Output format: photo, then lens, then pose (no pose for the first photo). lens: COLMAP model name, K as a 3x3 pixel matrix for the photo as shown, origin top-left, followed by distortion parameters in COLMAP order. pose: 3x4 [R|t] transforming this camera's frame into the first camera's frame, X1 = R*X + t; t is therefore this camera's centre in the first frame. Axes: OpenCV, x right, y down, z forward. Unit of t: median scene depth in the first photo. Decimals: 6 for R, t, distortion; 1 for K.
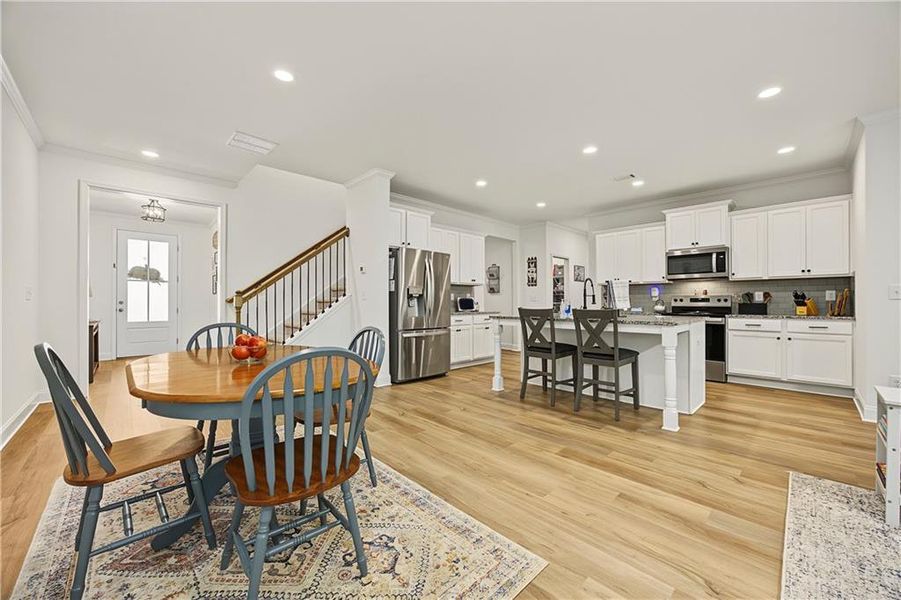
lens RADIAL K [[347.5, 0, 456.0], [0, 347.5, 300.3], [0, 0, 1]] dist [-0.020710, 0.006137]
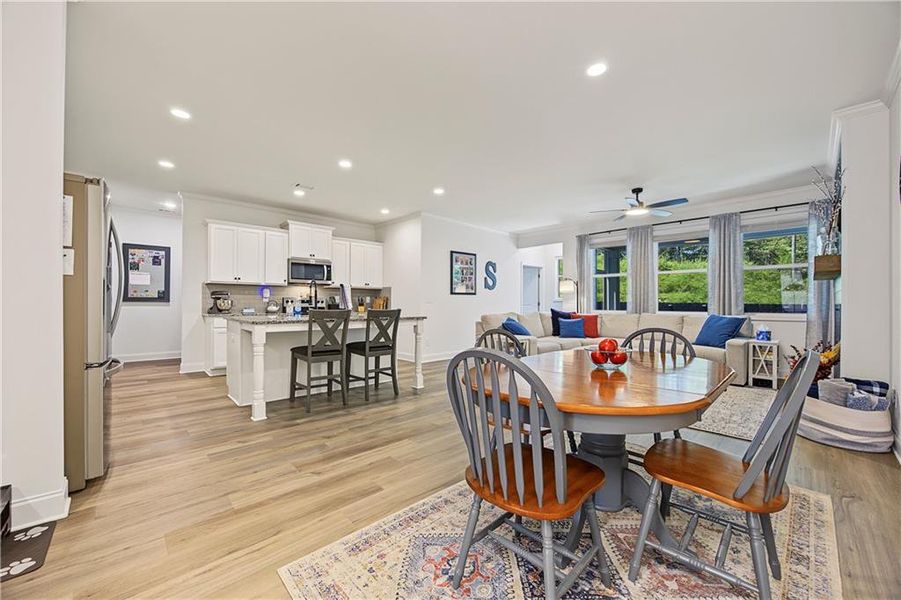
lens RADIAL K [[347.5, 0, 454.9], [0, 347.5, 304.3], [0, 0, 1]] dist [-0.020710, 0.006137]
pose [[0.009996, -0.000171, 0.999950, -0.672695], [-0.011045, 0.999939, 0.000281, 0.004227], [-0.999889, -0.011047, 0.009994, 0.613214]]
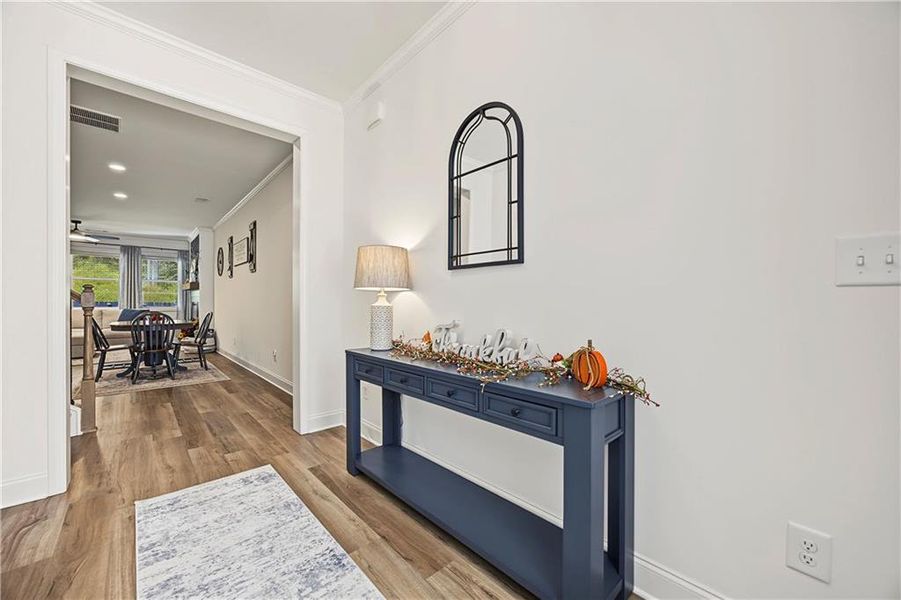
lens RADIAL K [[347.5, 0, 453.6], [0, 347.5, 301.4], [0, 0, 1]] dist [-0.020710, 0.006137]
pose [[-0.999838, 0.000388, 0.018001, -1.390525], [0.000155, 0.999916, -0.012934, 0.015803], [-0.018004, -0.012929, -0.999754, 1.696607]]
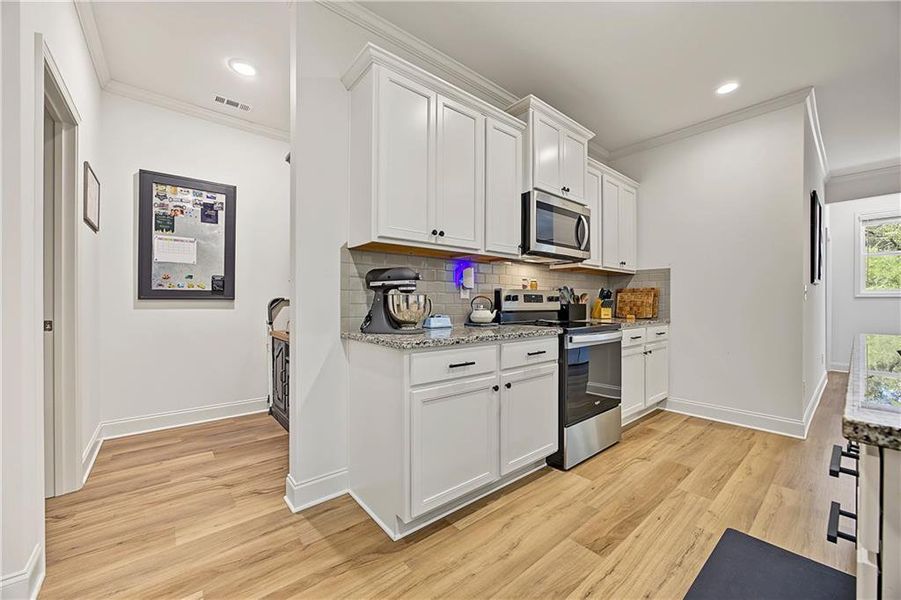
lens RADIAL K [[347.5, 0, 458.0], [0, 347.5, 302.3], [0, 0, 1]] dist [-0.020710, 0.006137]
pose [[0.066269, -0.001168, 0.997801, 0.207673], [-0.009302, 0.999955, 0.001789, 0.007837], [-0.997758, -0.009400, 0.066255, 1.437332]]
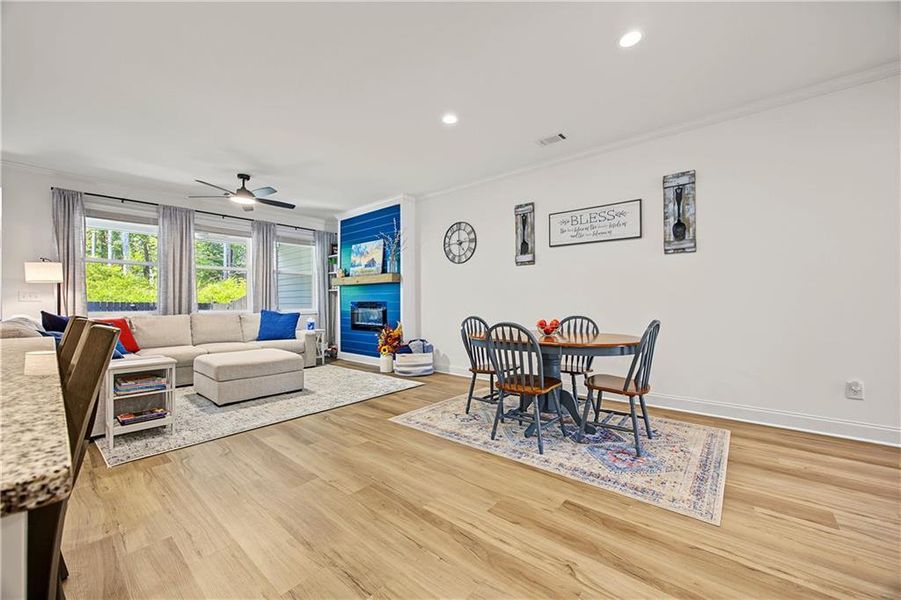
lens RADIAL K [[347.5, 0, 453.9], [0, 347.5, 300.4], [0, 0, 1]] dist [-0.020710, 0.006137]
pose [[-0.995450, 0.006662, -0.095054, 0.018612], [0.007815, 0.999900, -0.011766, 0.010546], [0.094966, -0.012455, -0.995403, 1.167689]]
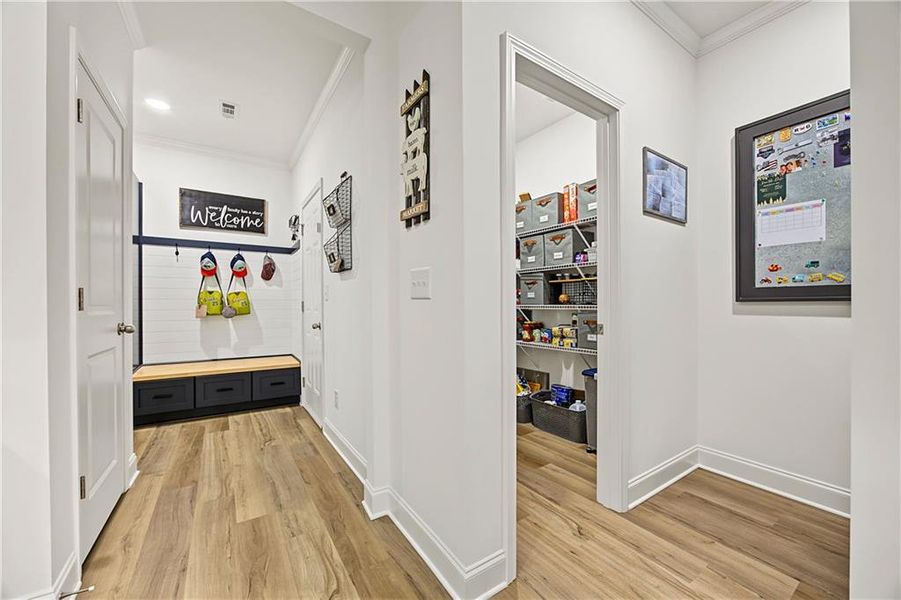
lens RADIAL K [[347.5, 0, 449.2], [0, 347.5, 304.2], [0, 0, 1]] dist [-0.020710, 0.006137]
pose [[0.983063, 0.001619, -0.183263, 0.528301], [-0.000483, 0.999980, 0.006242, 0.010289], [0.183269, -0.006047, 0.983044, 1.535272]]
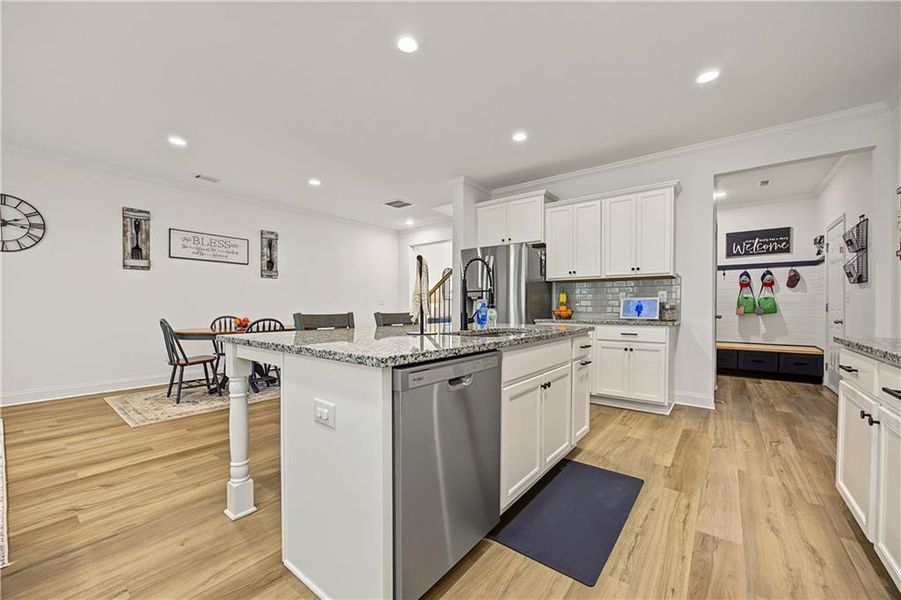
lens RADIAL K [[347.5, 0, 459.2], [0, 347.5, 311.5], [0, 0, 1]] dist [-0.020710, 0.006137]
pose [[0.145422, 0.017198, -0.989220, 0.946484], [0.005008, 0.999823, 0.018118, 0.007972], [0.989357, -0.007588, 0.145311, 0.962161]]
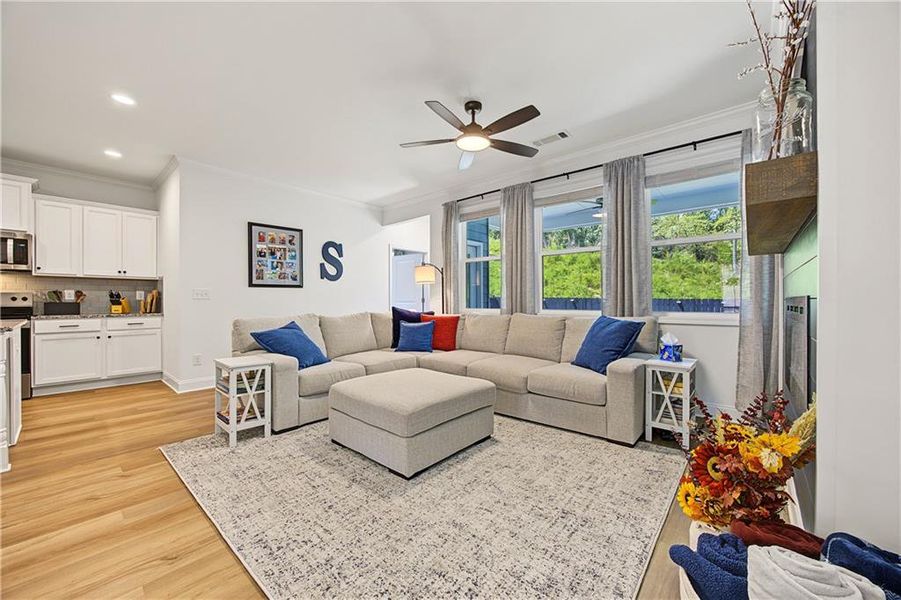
lens RADIAL K [[347.5, 0, 452.7], [0, 347.5, 301.4], [0, 0, 1]] dist [-0.020710, 0.006137]
pose [[-0.079110, -0.000486, 0.996866, -0.139829], [-0.005399, 0.999985, 0.000059, 0.000749], [-0.996851, -0.005378, -0.079112, 0.057043]]
